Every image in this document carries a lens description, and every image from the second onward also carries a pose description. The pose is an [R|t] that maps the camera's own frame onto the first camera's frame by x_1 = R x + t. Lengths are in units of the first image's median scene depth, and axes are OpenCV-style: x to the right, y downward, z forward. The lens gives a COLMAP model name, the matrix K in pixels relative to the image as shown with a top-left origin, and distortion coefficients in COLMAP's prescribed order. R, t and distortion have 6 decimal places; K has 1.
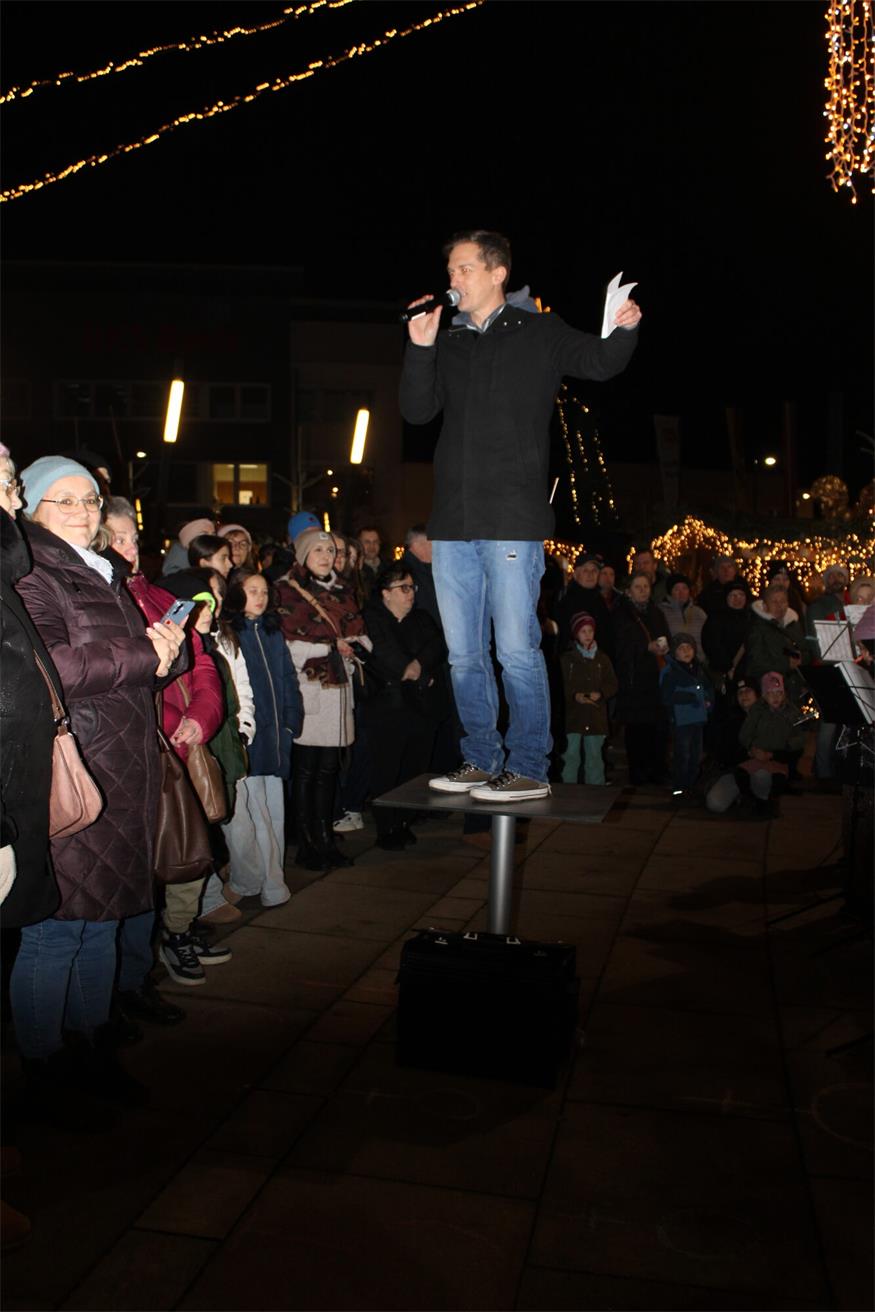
lens RADIAL K [[1321.9, 0, 416.3], [0, 1321.9, 655.2], [0, 0, 1]] dist [-0.048133, 0.002214]
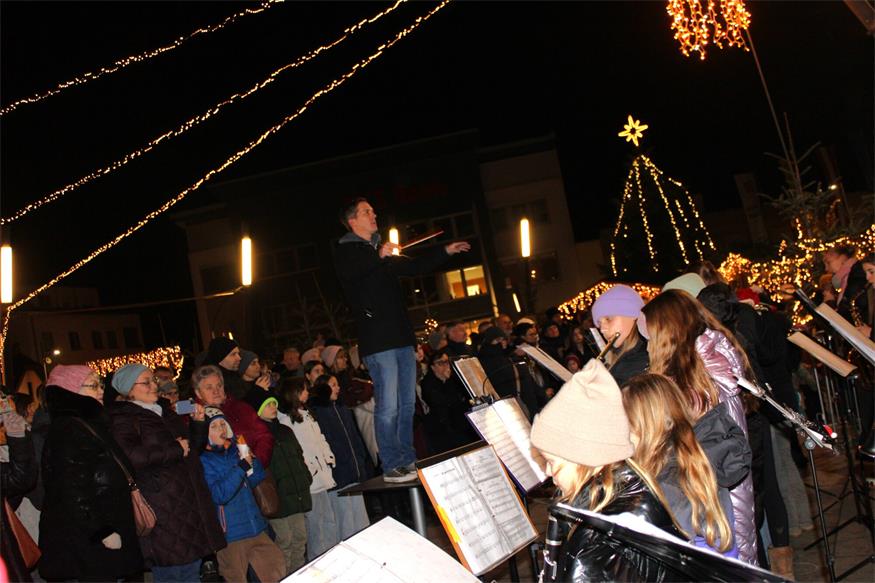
lens RADIAL K [[980.5, 0, 437.5], [0, 980.5, 291.5], [0, 0, 1]] dist [-0.154641, 0.403628]
pose [[0.958942, -0.204260, -0.196746, 0.251813], [0.183178, 0.975708, -0.120162, 0.009794], [0.216511, 0.079189, 0.973063, -0.219790]]
